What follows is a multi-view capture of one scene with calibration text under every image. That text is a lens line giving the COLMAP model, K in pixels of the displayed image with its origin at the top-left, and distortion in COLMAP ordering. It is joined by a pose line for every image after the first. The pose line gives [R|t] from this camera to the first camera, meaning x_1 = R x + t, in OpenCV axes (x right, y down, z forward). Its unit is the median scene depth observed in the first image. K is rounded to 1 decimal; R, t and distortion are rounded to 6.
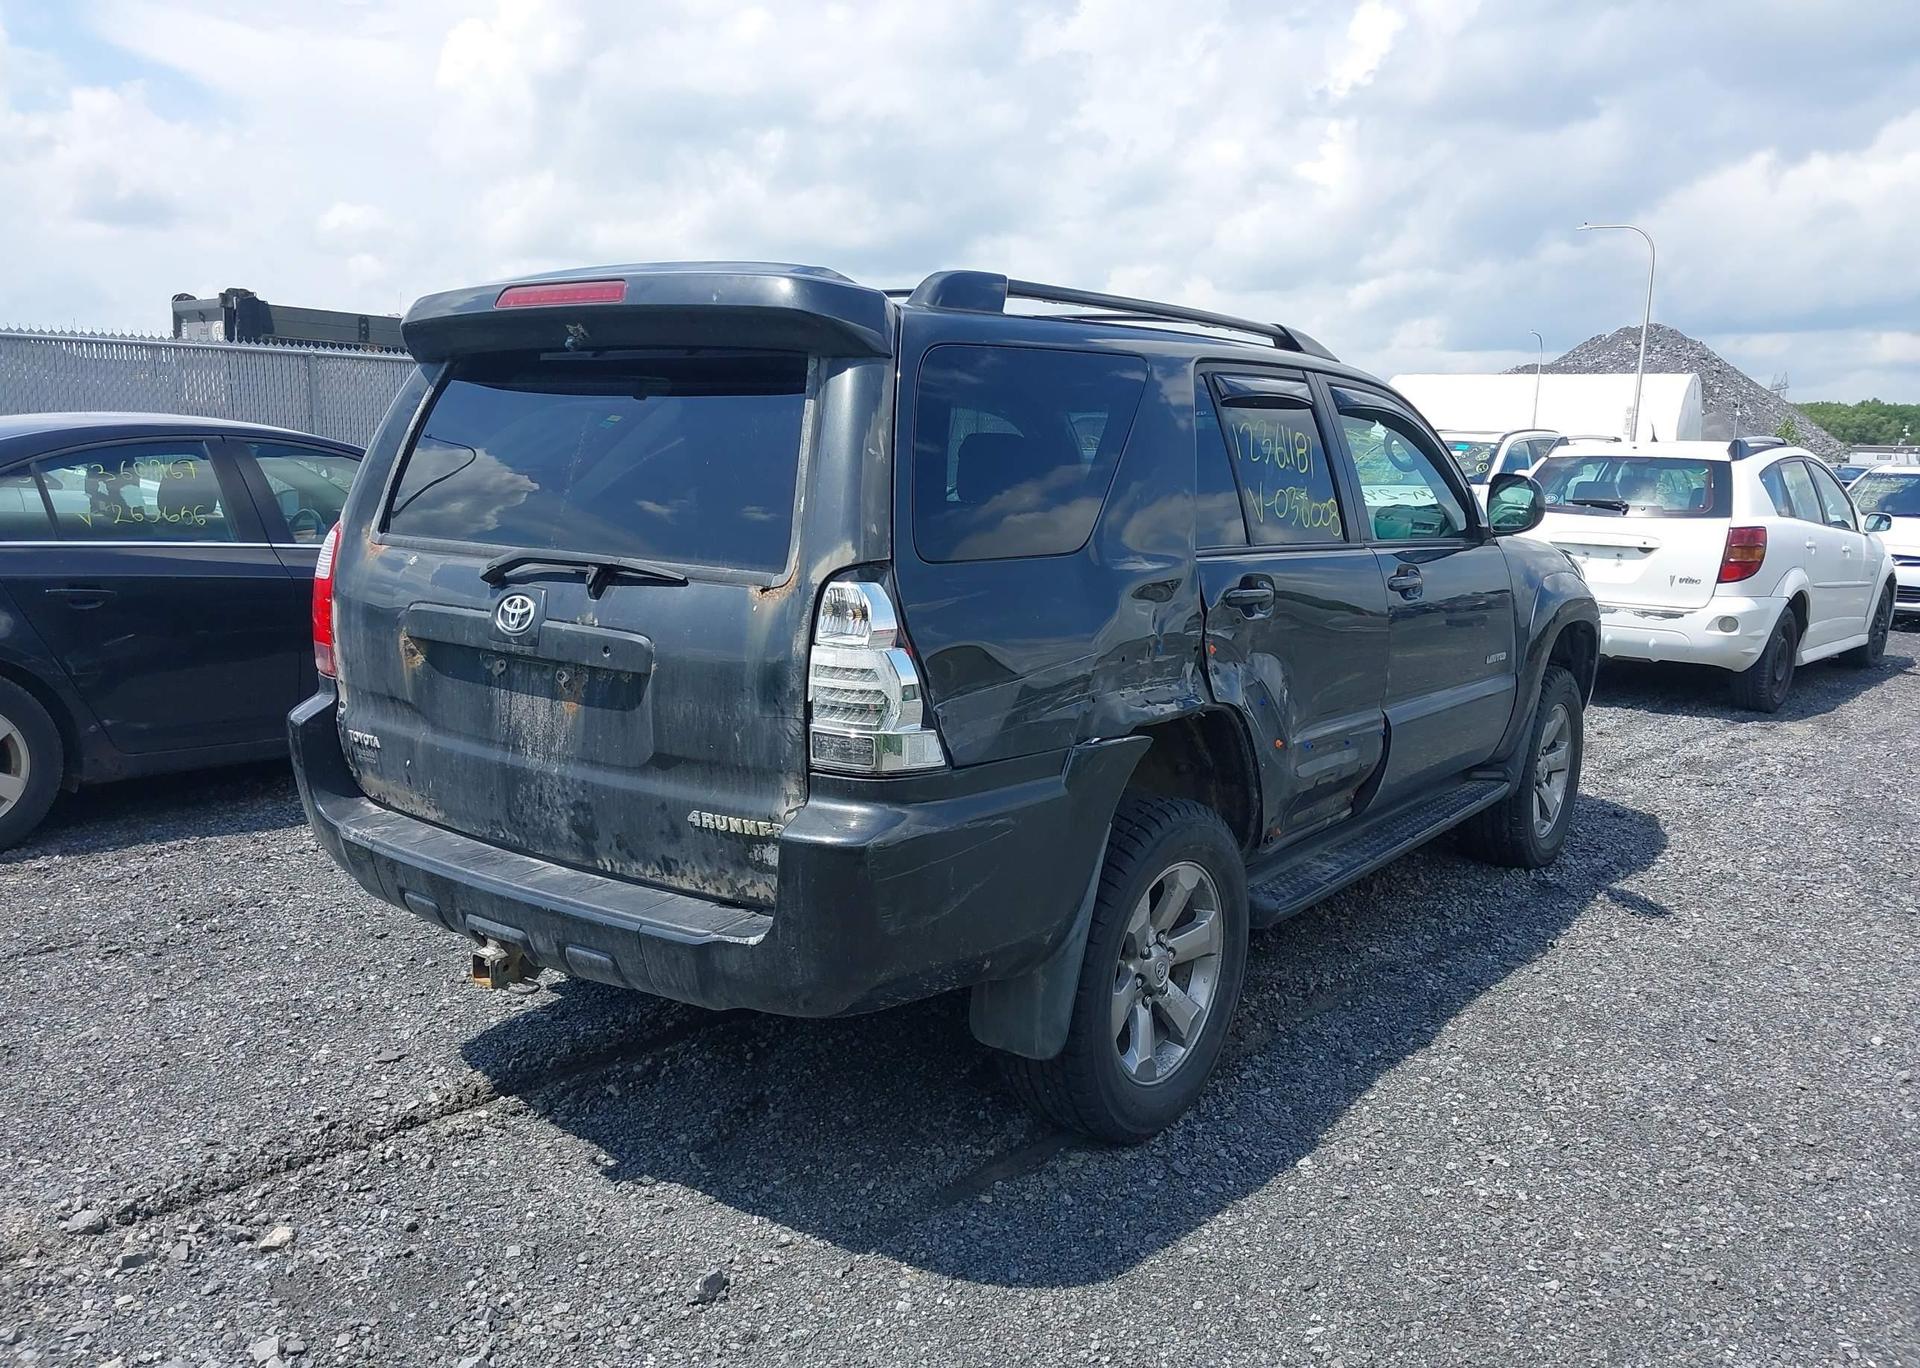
lens RADIAL K [[1647.7, 0, 1151.7], [0, 1647.7, 456.3], [0, 0, 1]] dist [0.002789, -0.000909]
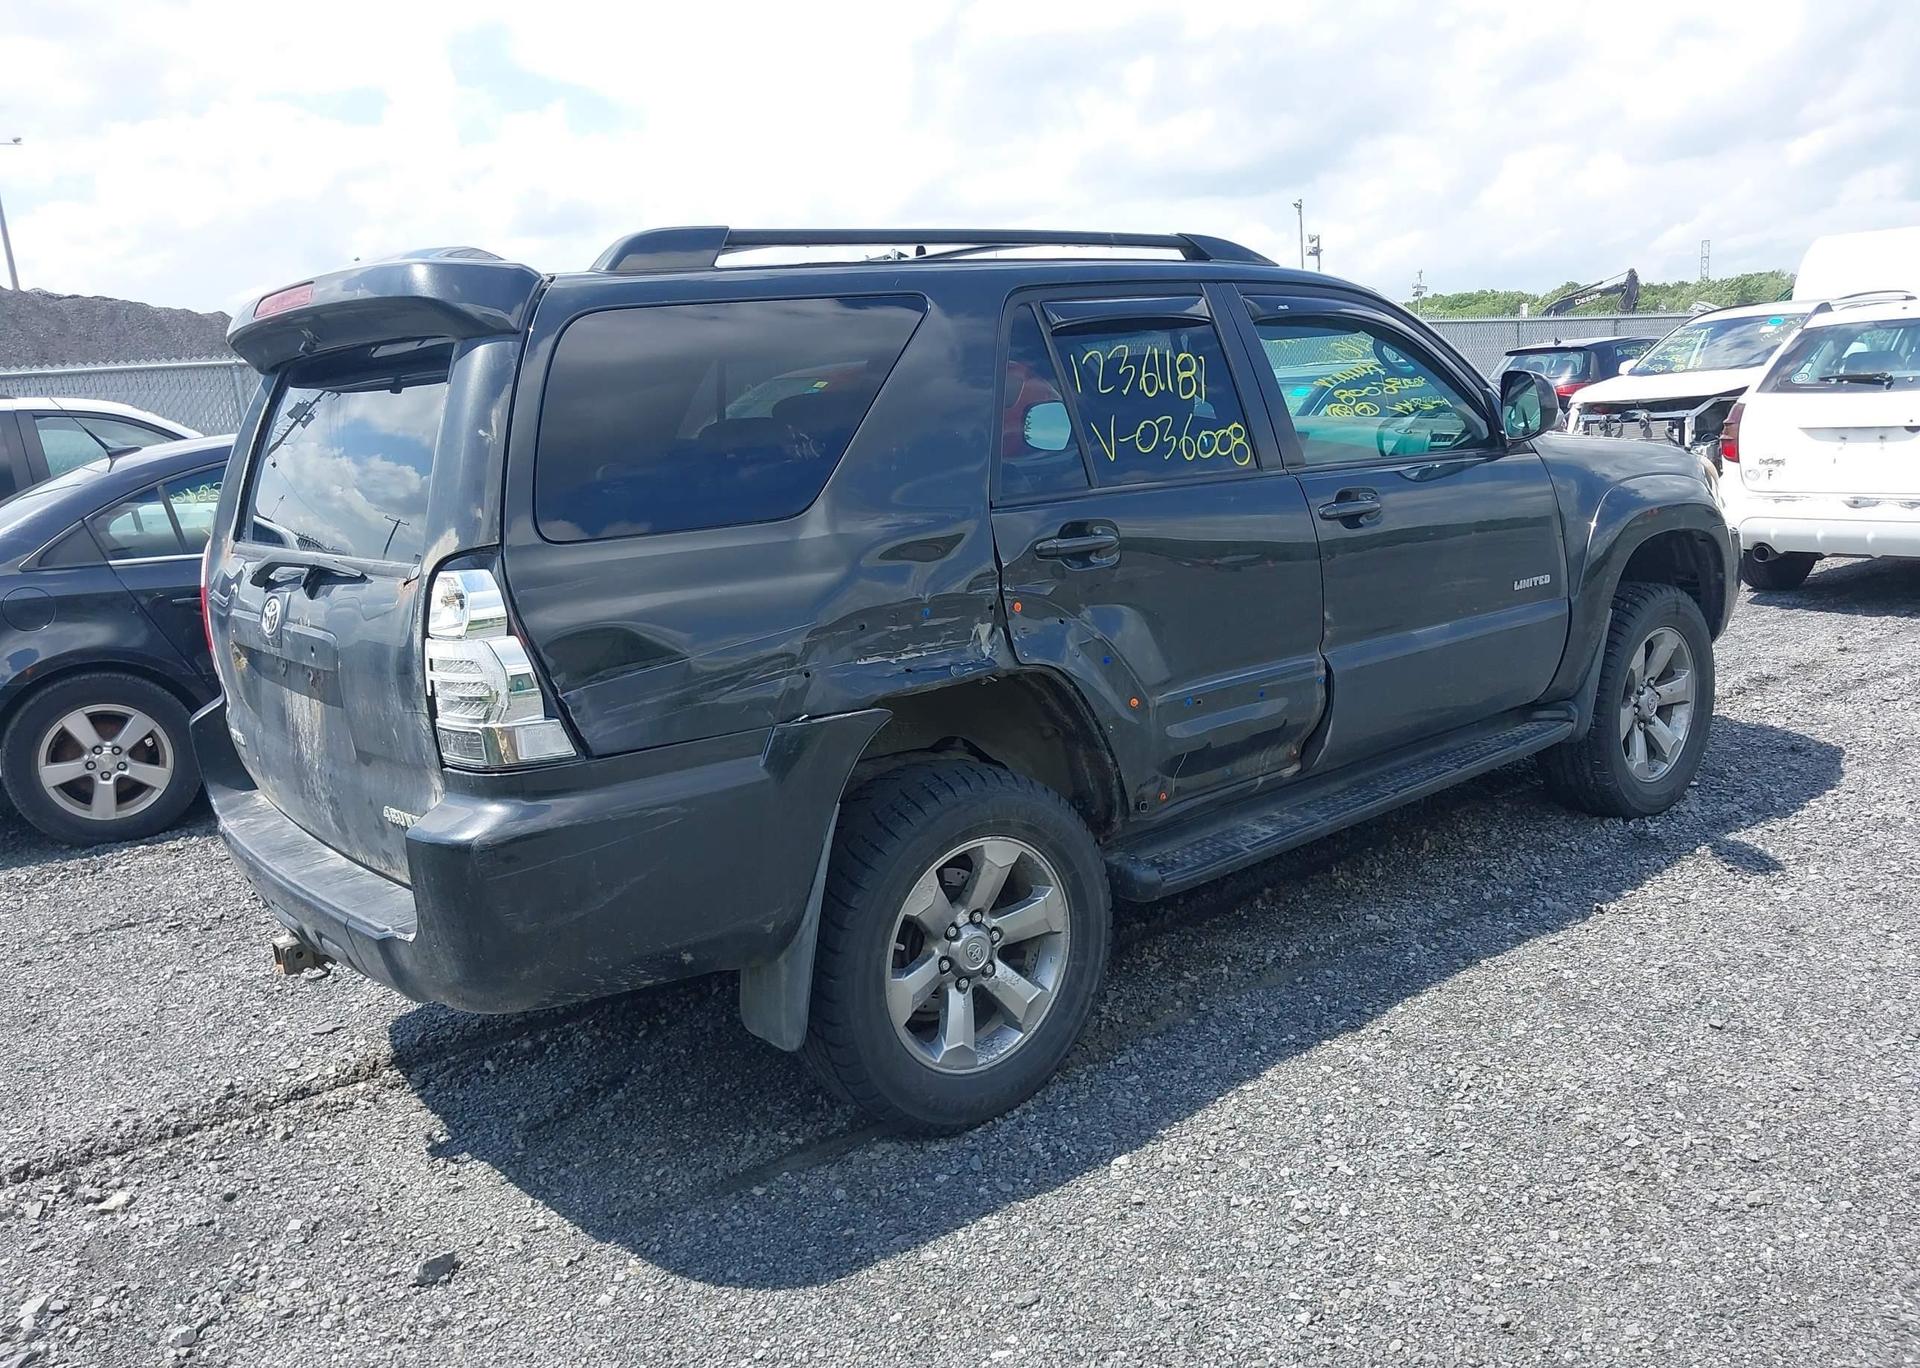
lens RADIAL K [[1707.6, 0, 1083.5], [0, 1707.6, 486.1], [0, 0, 1]] dist [0.011829, -0.015564]
pose [[0.954347, -0.076061, -0.288854, 0.374310], [0.094171, 0.994334, 0.049304, 0.008536], [0.283467, -0.074255, 0.956103, 0.118309]]
